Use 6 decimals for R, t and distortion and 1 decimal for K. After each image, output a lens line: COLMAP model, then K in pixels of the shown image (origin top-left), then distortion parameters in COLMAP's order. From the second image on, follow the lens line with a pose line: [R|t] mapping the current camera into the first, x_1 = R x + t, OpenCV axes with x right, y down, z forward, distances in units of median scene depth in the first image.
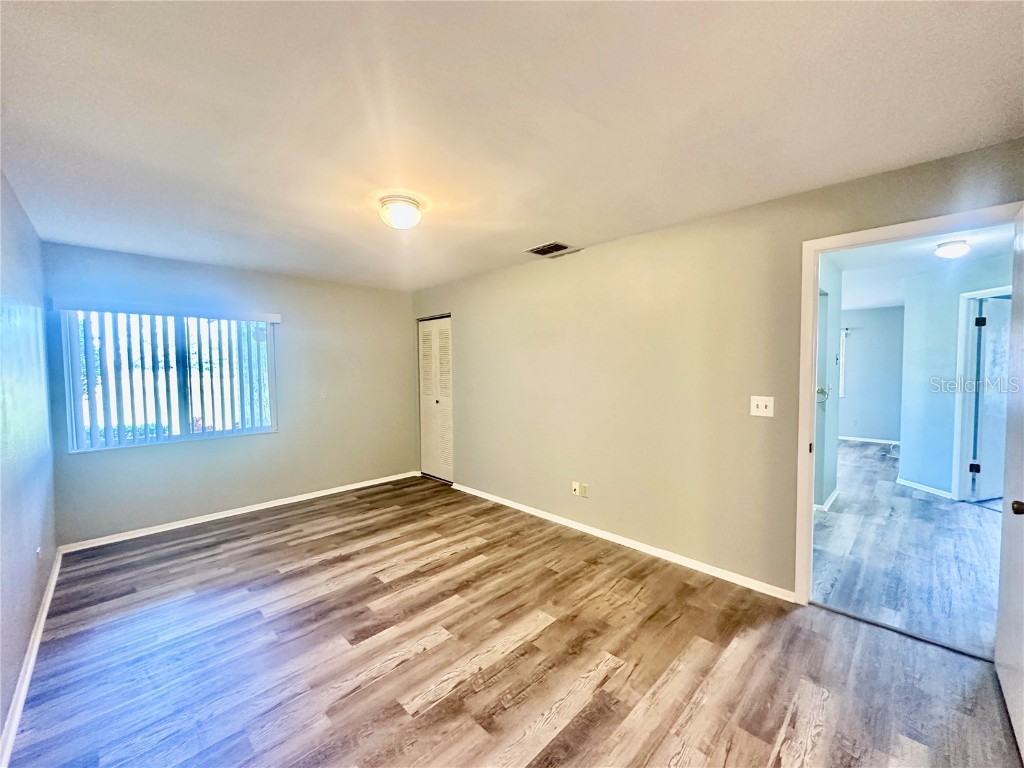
lens RADIAL K [[407.8, 0, 512.0], [0, 407.8, 384.0], [0, 0, 1]] dist [-0.002507, 0.000696]
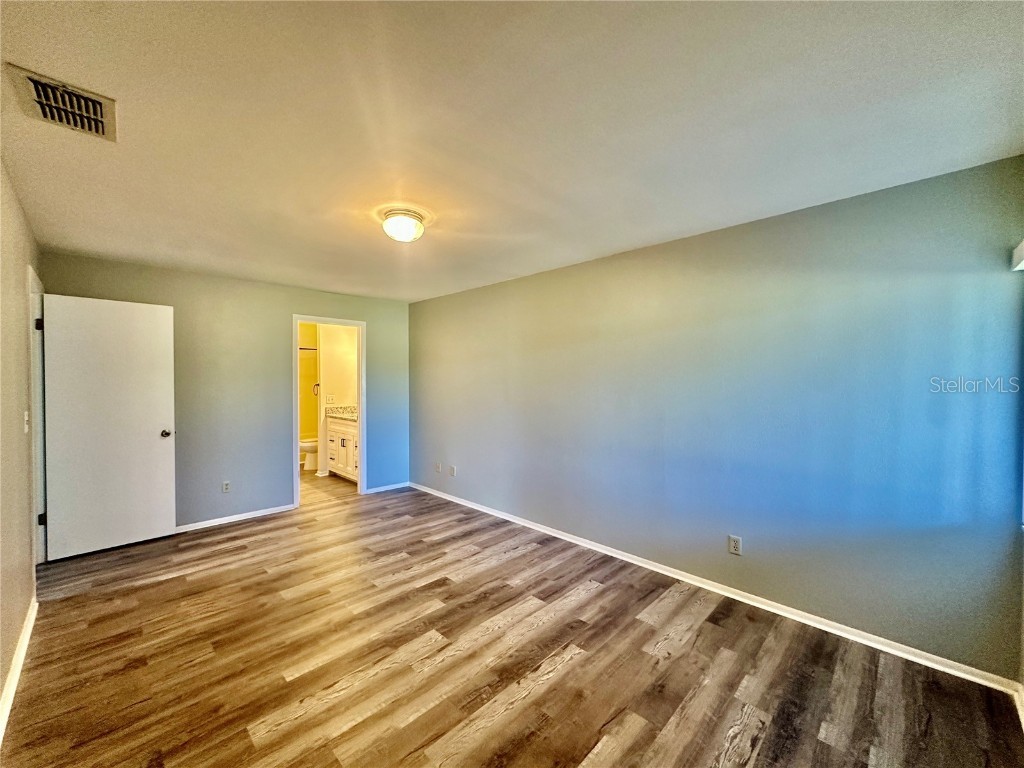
lens RADIAL K [[407.8, 0, 512.0], [0, 407.8, 384.0], [0, 0, 1]] dist [-0.002507, 0.000696]
pose [[-0.999888, 0.008701, -0.012147, -0.434748], [0.008020, 0.998454, 0.054997, -0.065220], [0.012607, 0.054894, -0.998413, 1.685610]]
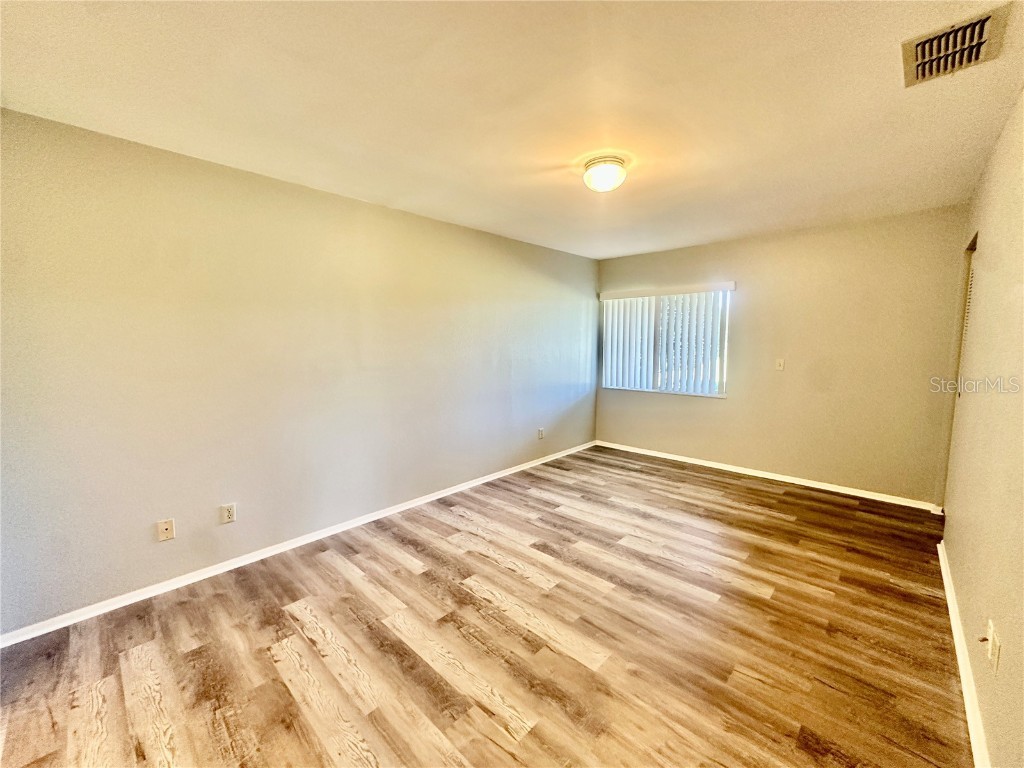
lens RADIAL K [[407.8, 0, 512.0], [0, 407.8, 384.0], [0, 0, 1]] dist [-0.002507, 0.000696]
pose [[0.031439, 0.113446, -0.993047, 0.616025], [-0.038736, 0.992930, 0.112206, -0.018712], [0.998755, 0.034939, 0.035611, 0.628380]]
